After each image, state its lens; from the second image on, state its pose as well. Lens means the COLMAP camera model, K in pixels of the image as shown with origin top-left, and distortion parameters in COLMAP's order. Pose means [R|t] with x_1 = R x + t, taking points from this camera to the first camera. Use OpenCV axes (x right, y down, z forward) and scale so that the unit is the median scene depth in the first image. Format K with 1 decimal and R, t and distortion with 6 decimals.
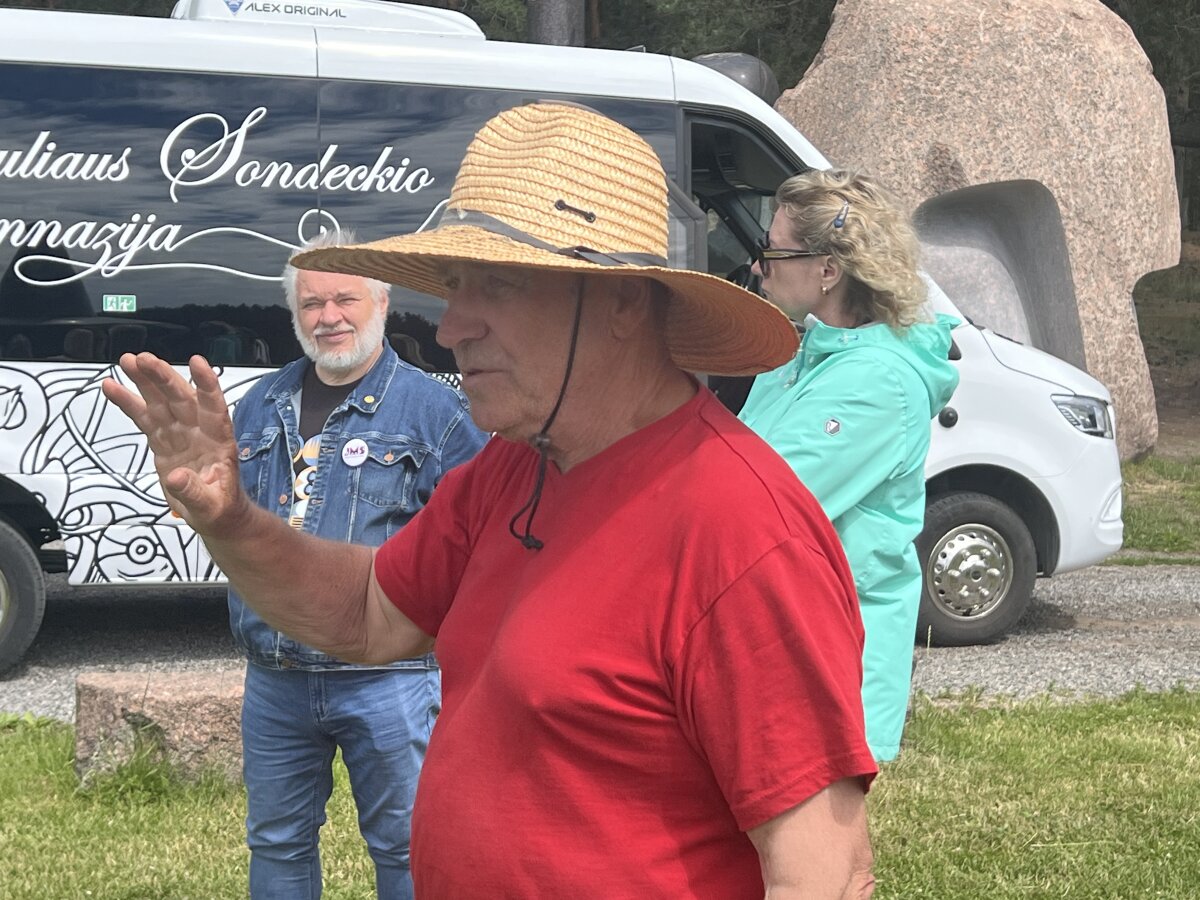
lens RADIAL K [[2103.4, 0, 599.4], [0, 2103.4, 449.2], [0, 0, 1]] dist [0.120699, 0.000000]
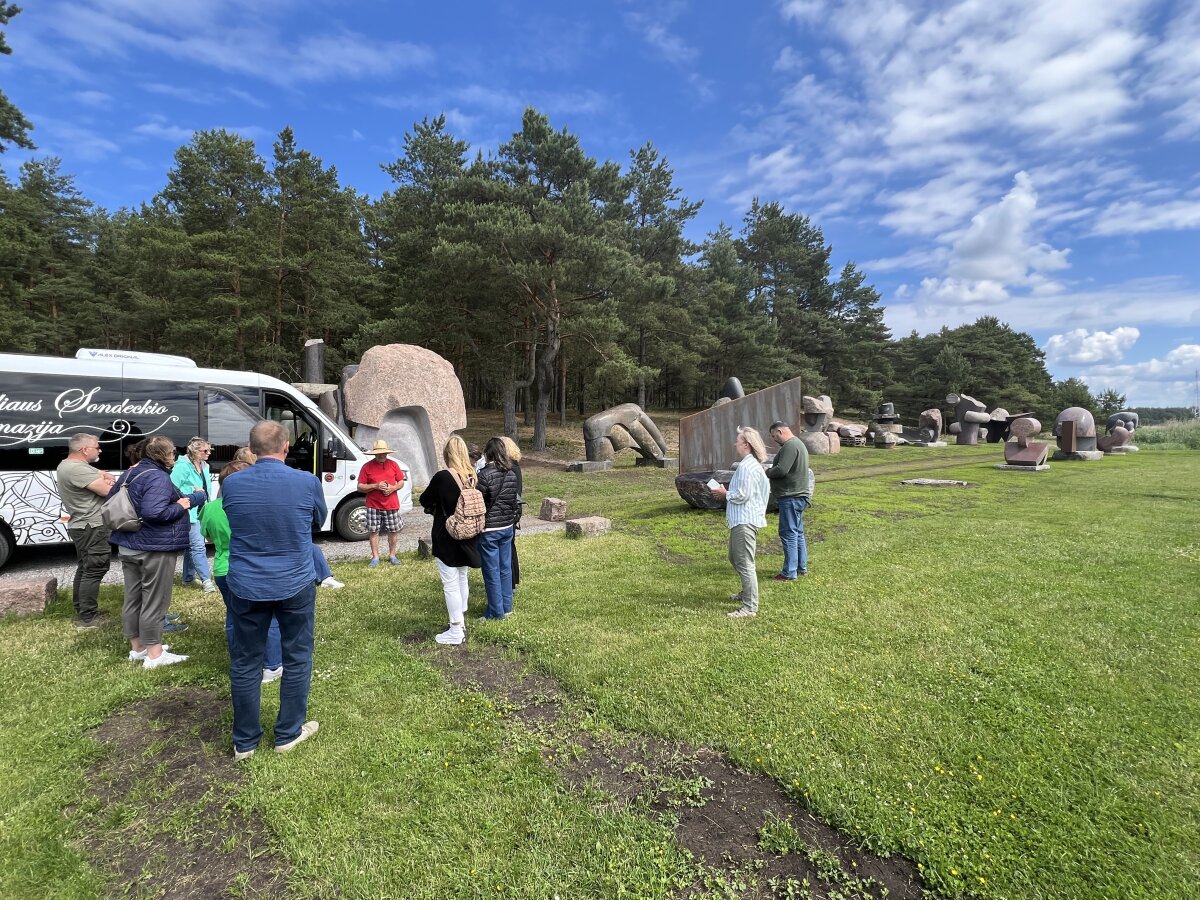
lens RADIAL K [[562.1, 0, 596.2], [0, 562.1, 448.6], [0, 0, 1]] dist [-0.004122, -0.000823]
pose [[0.934151, -0.015144, 0.356557, 0.228596], [0.026434, 0.999291, -0.026811, -0.028817], [-0.355898, 0.034471, 0.933889, -0.029711]]
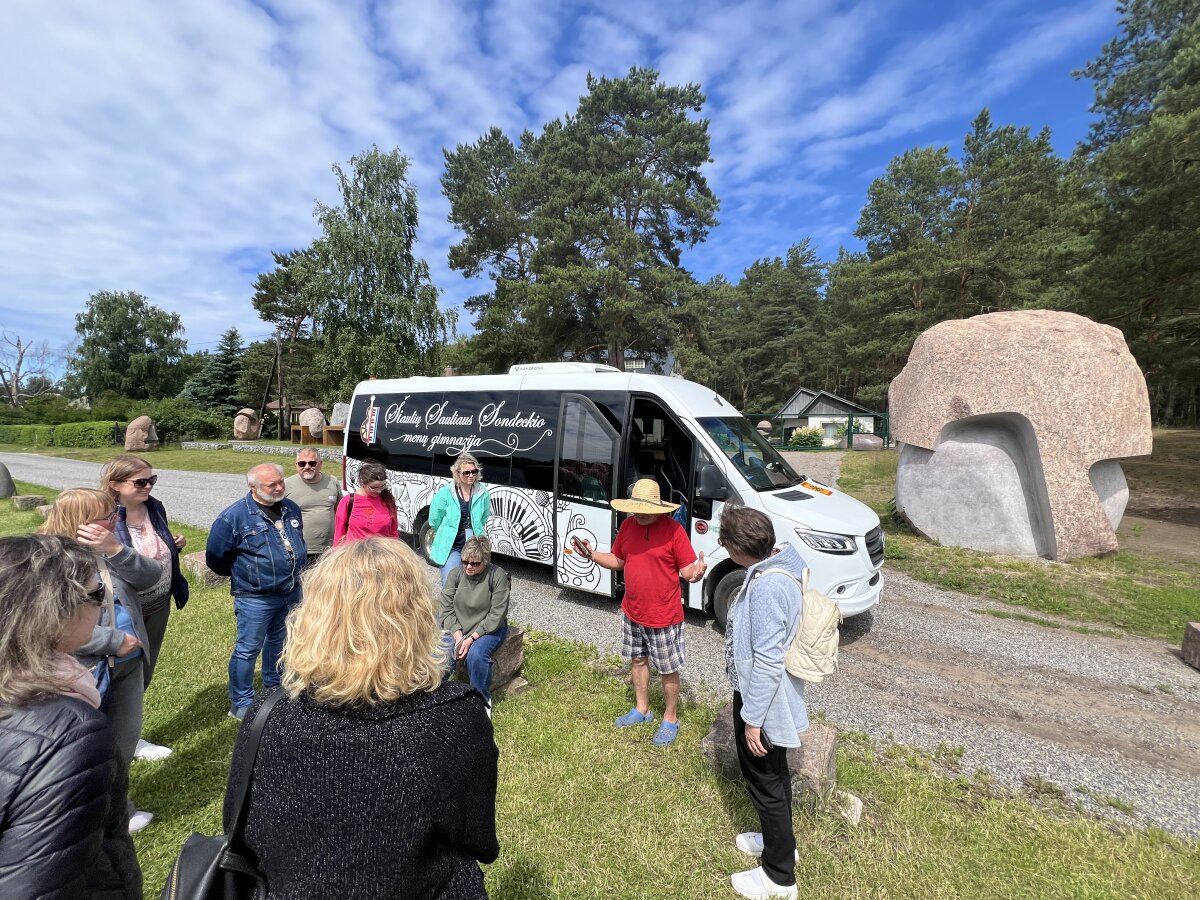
lens RADIAL K [[511.9, 0, 597.0], [0, 511.9, 450.4], [0, 0, 1]] dist [-0.001512, -0.000097]
pose [[0.673323, 0.032922, -0.738615, 0.482374], [-0.070583, 0.997308, -0.019891, -0.082663], [0.735971, 0.065526, 0.673834, 0.594684]]
